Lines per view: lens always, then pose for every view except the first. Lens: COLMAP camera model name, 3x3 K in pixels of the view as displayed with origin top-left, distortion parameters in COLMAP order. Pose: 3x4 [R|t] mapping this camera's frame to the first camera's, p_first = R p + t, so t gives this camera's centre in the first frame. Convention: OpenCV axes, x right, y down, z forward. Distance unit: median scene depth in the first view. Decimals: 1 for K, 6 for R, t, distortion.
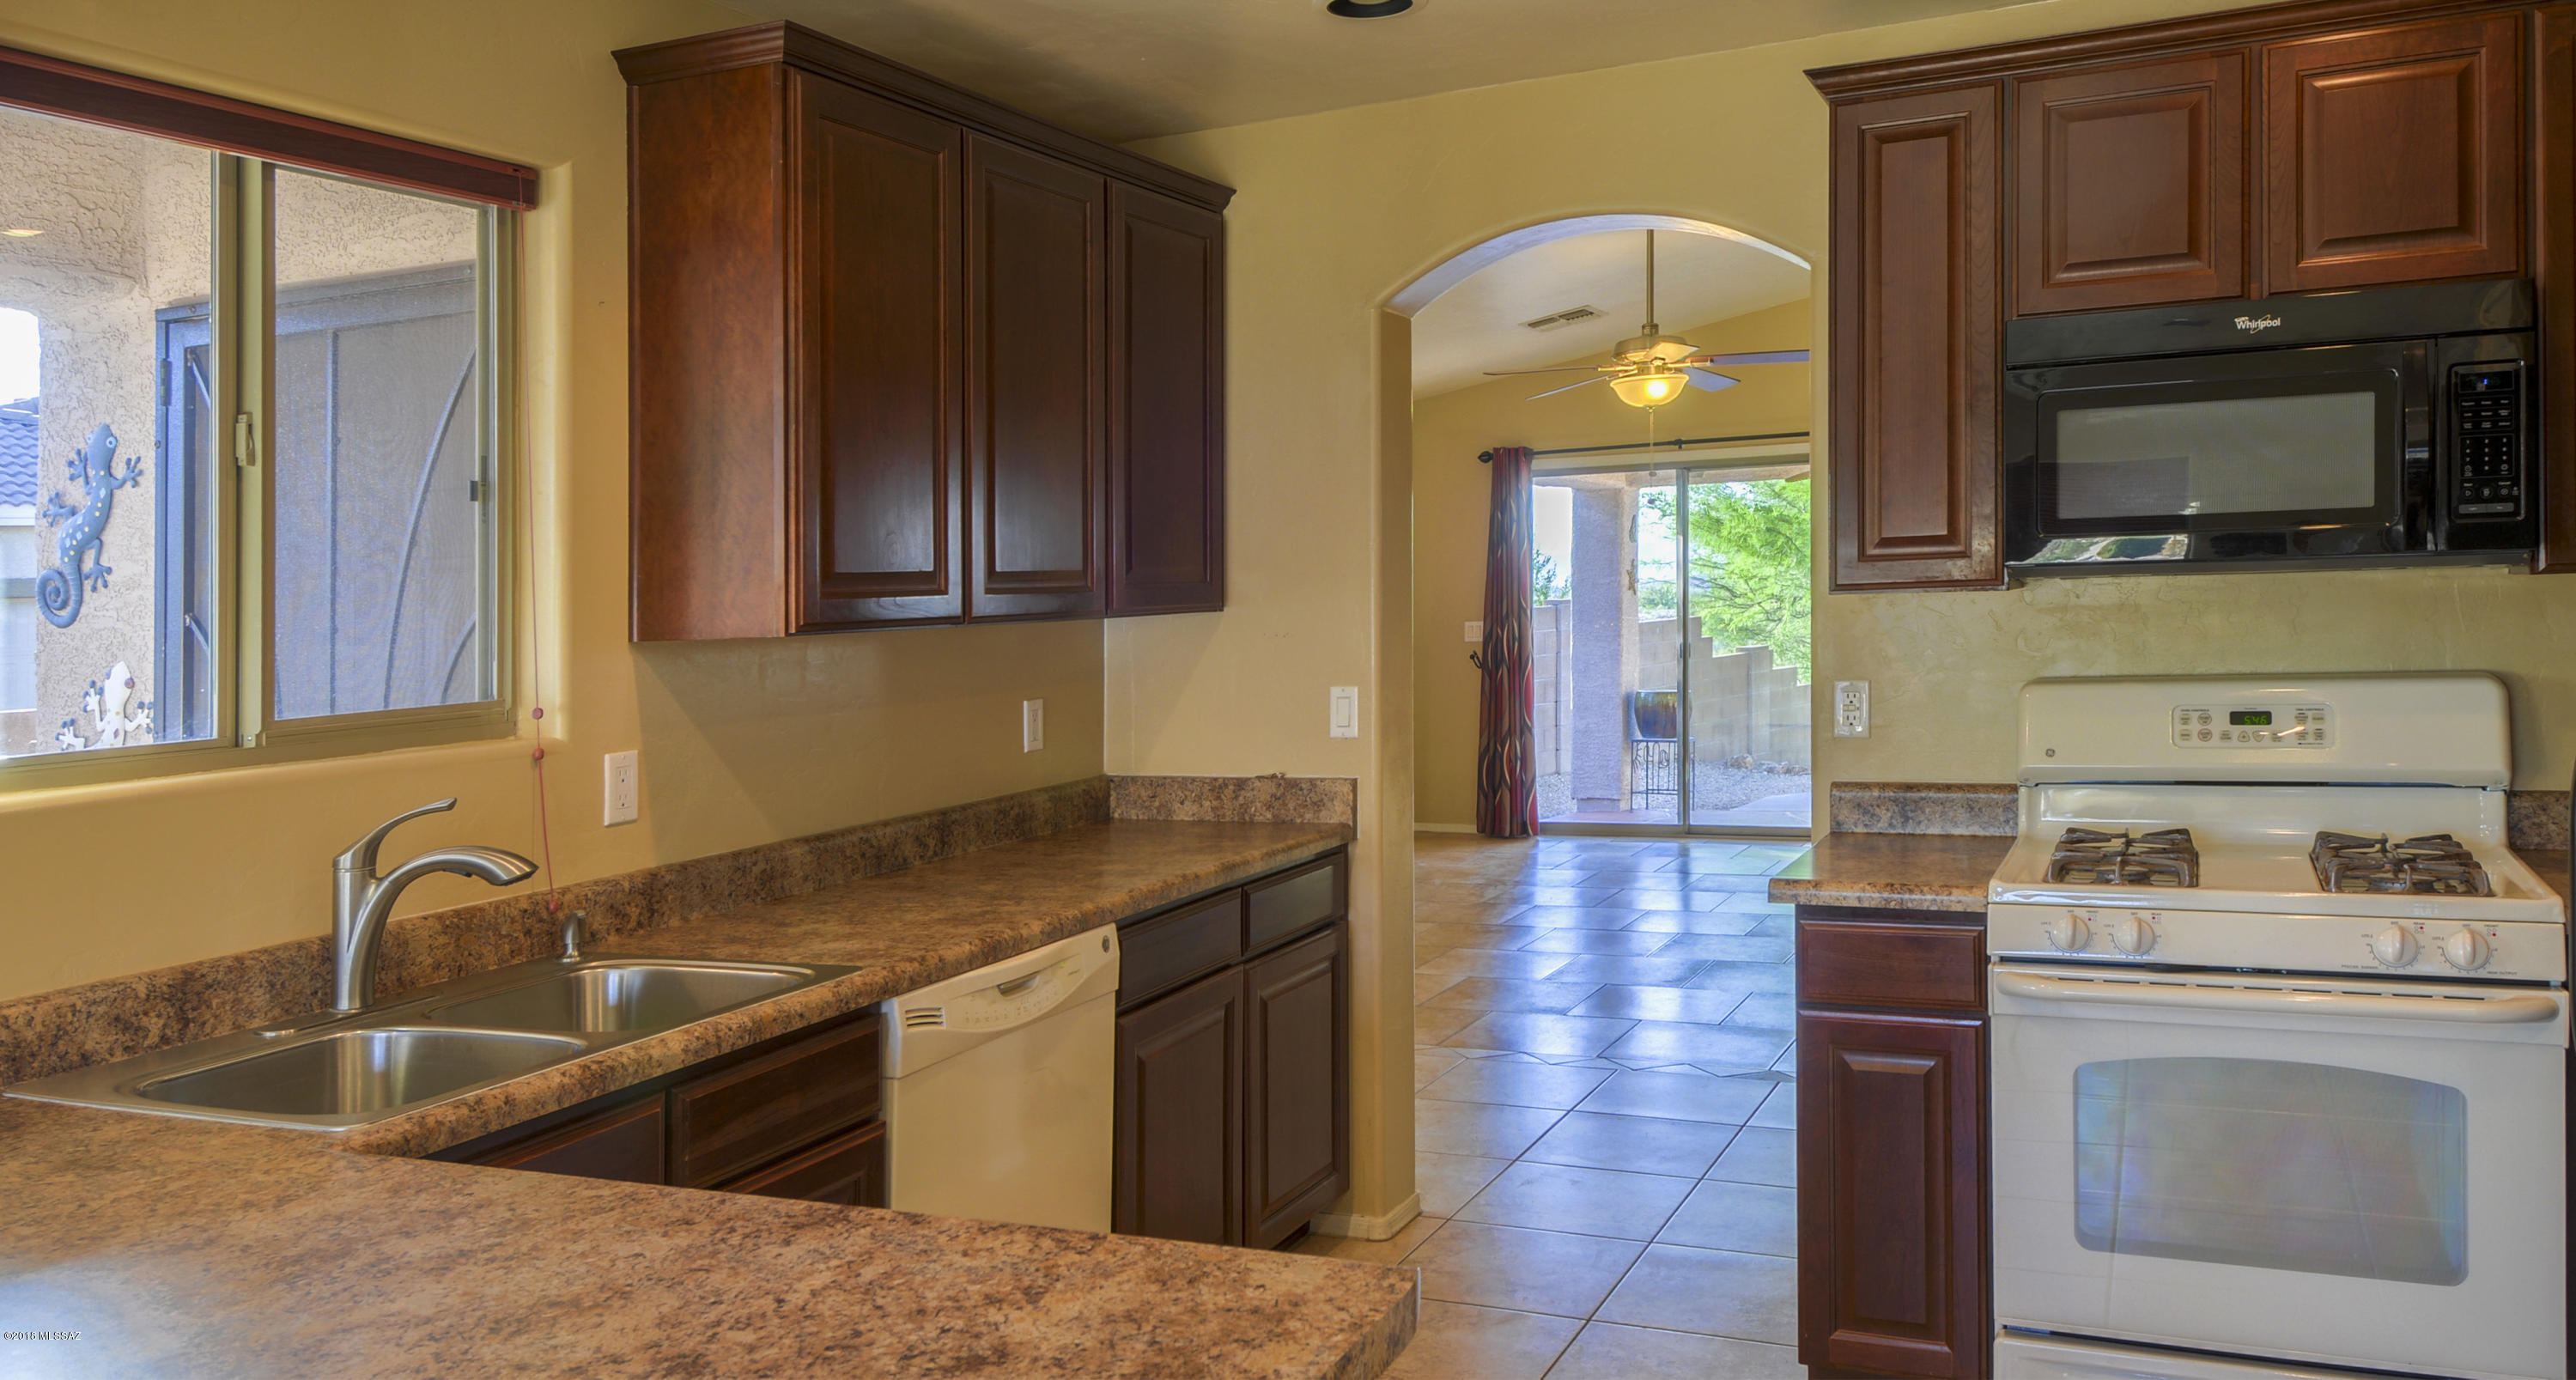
lens RADIAL K [[1884.8, 0, 1288.0], [0, 1884.8, 690.0], [0, 0, 1]] dist [0.045148, -0.002434]
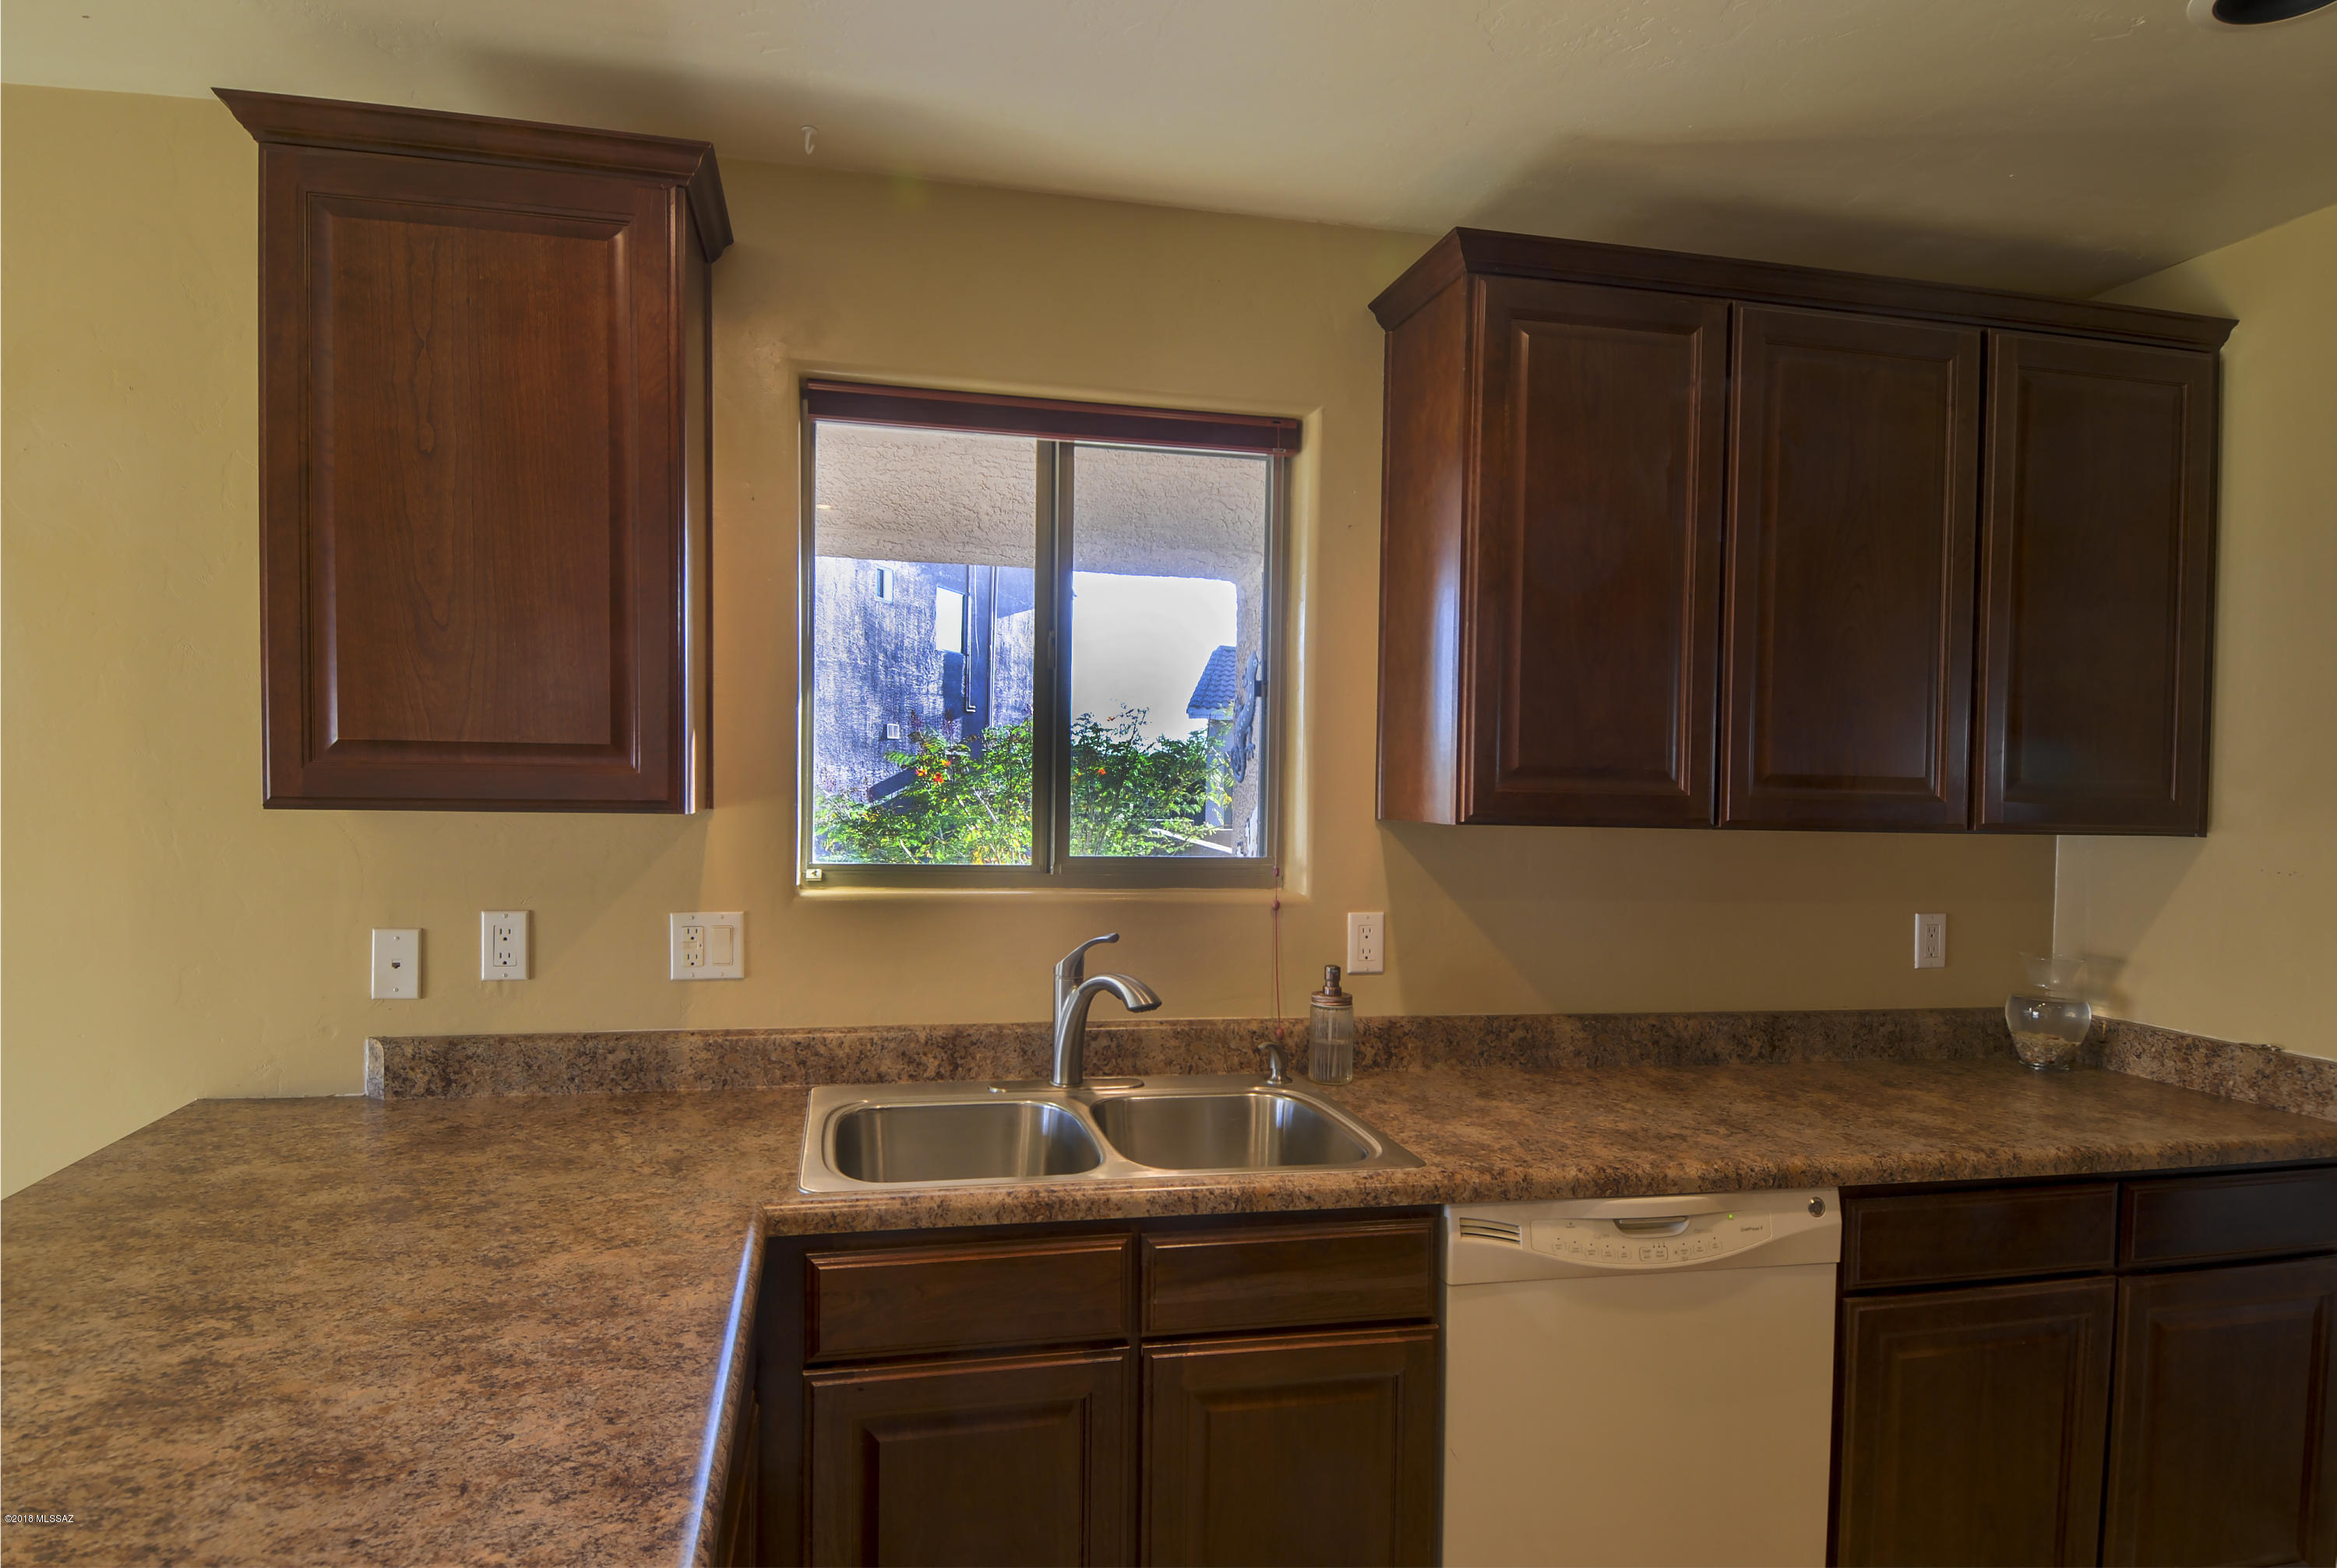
lens RADIAL K [[1300.1, 0, 1168.5], [0, 1300.1, 784.0], [0, 0, 1]] dist [0.050427, -0.054502]
pose [[0.607661, 0.049496, -0.792652, 0.196949], [-0.086657, 0.996229, -0.004225, -0.030412], [0.789454, 0.071256, 0.609659, 0.405525]]
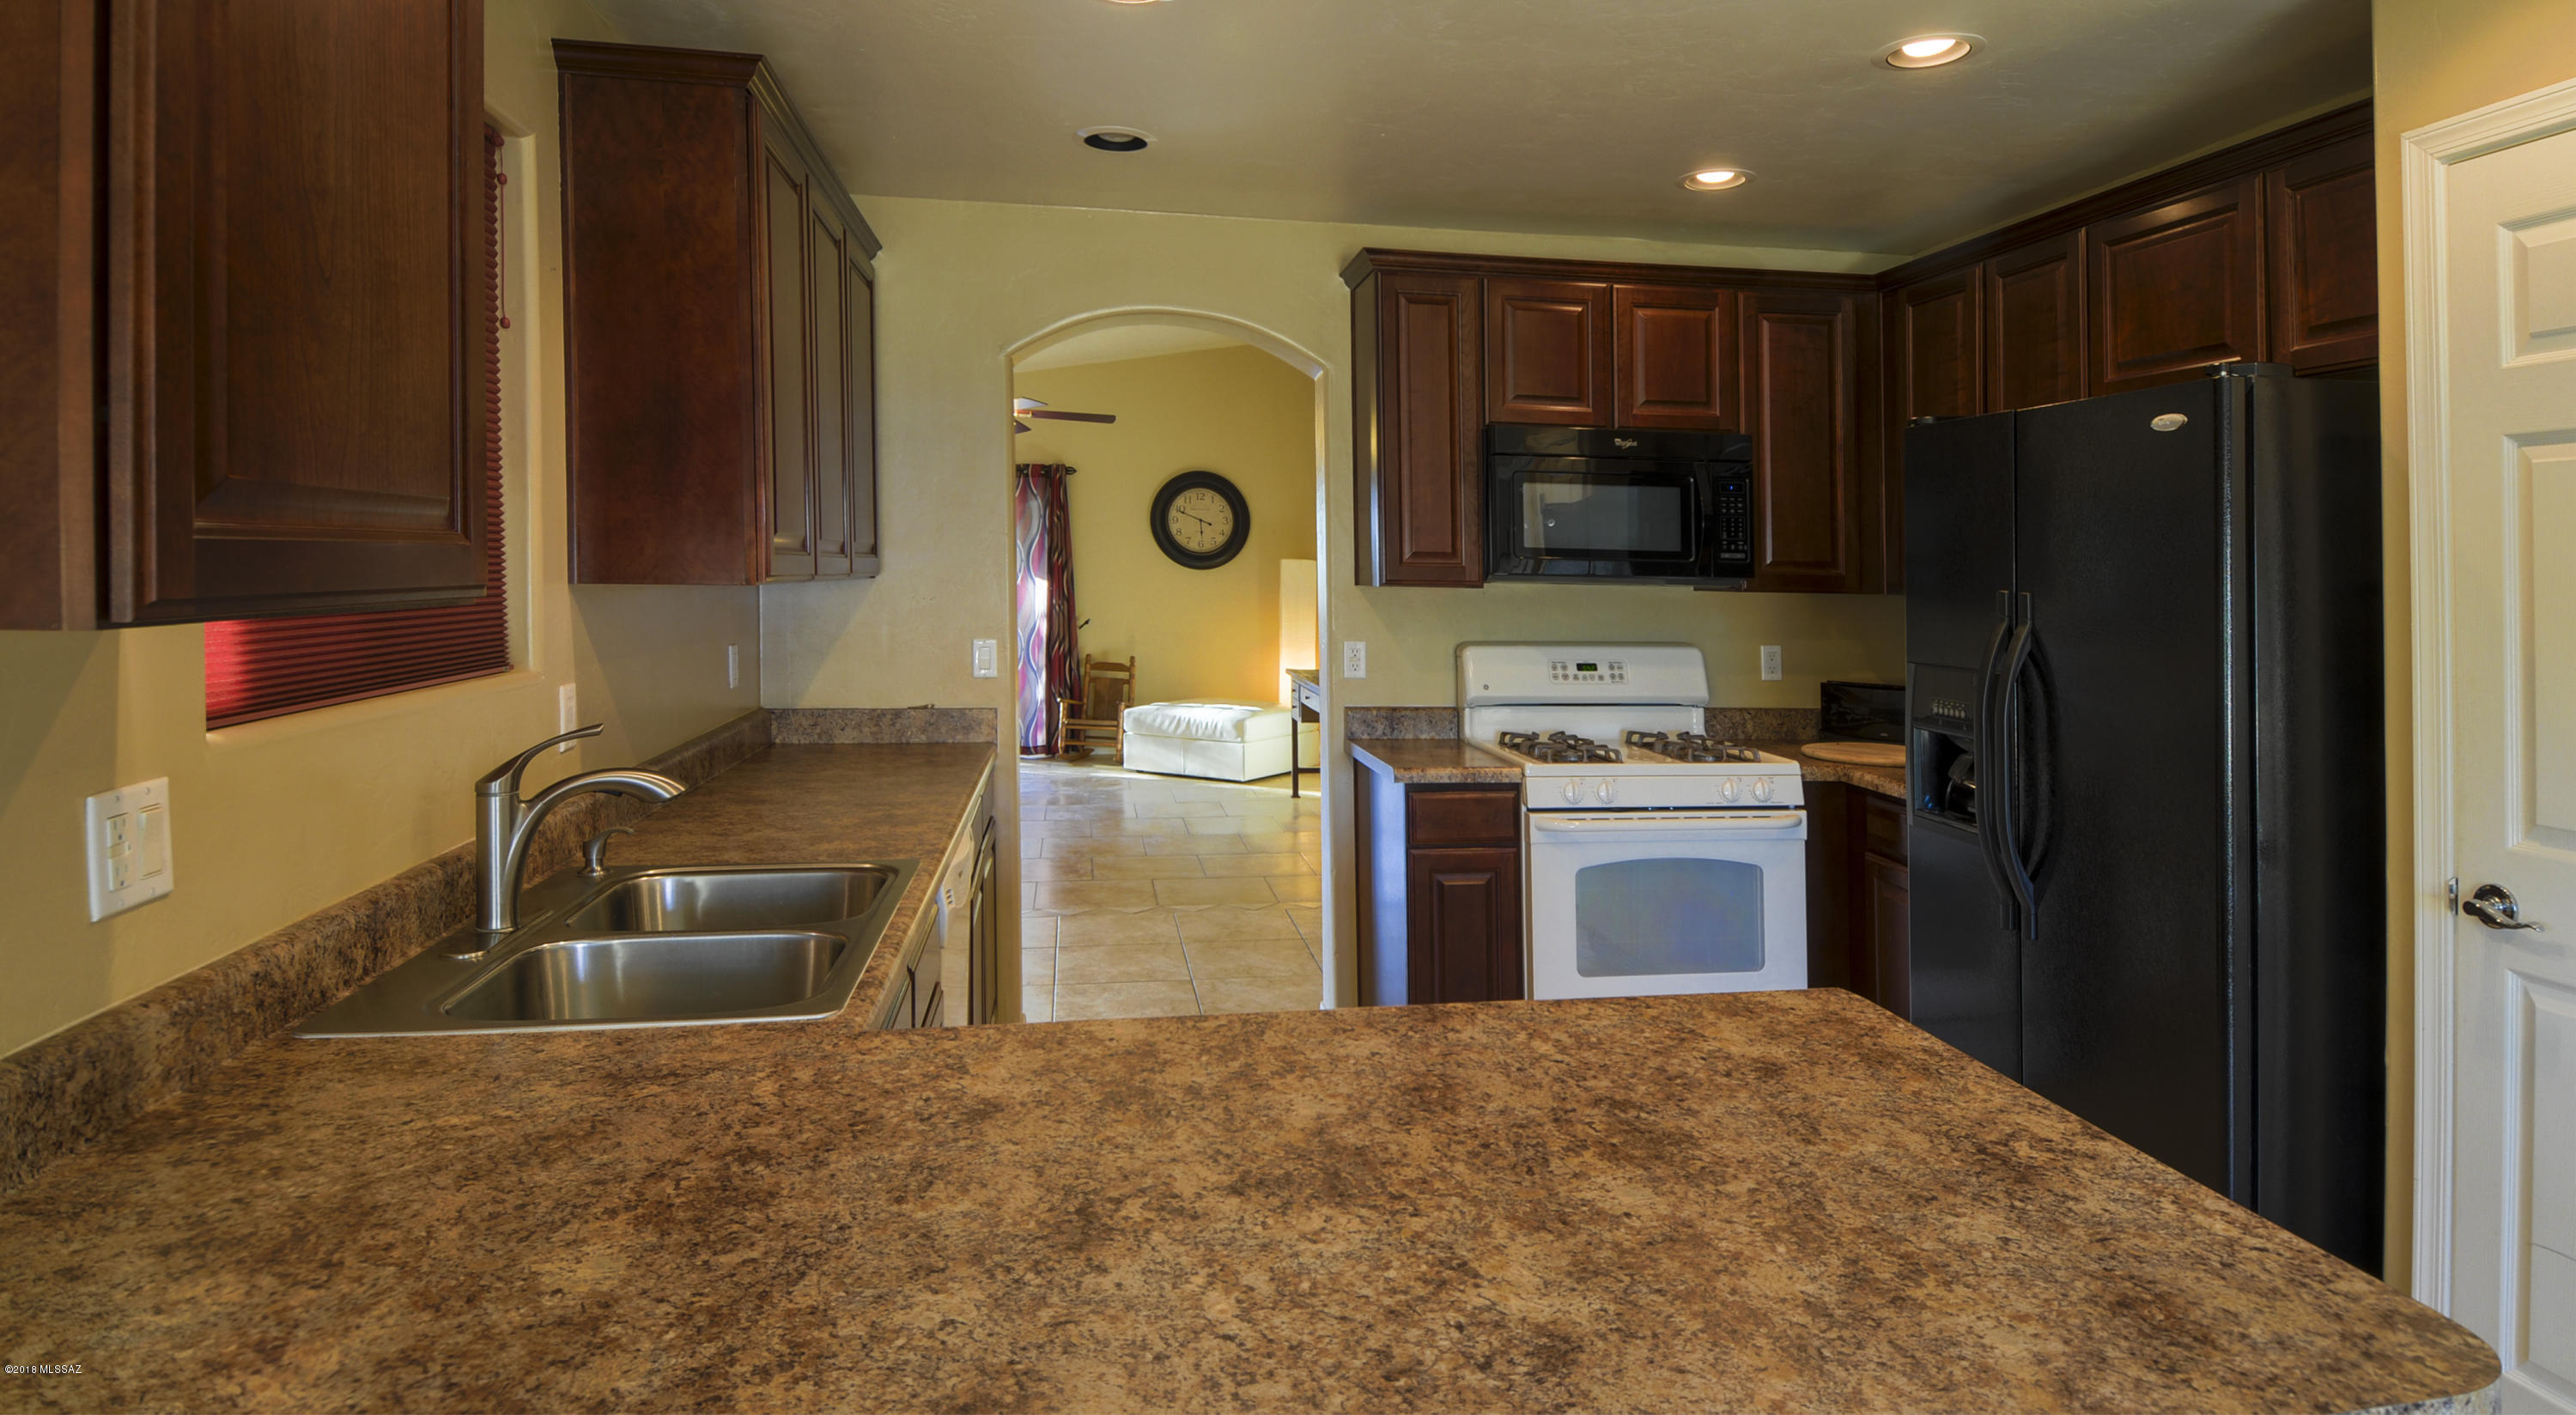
lens RADIAL K [[1359.7, 0, 1278.5], [0, 1359.7, 651.6], [0, 0, 1]] dist [0.019948, -0.001064]
pose [[0.835640, 0.015523, 0.549058, -0.437647], [-0.015418, 0.999870, -0.004803, 0.011465], [-0.549061, -0.004452, 0.835770, 0.120465]]
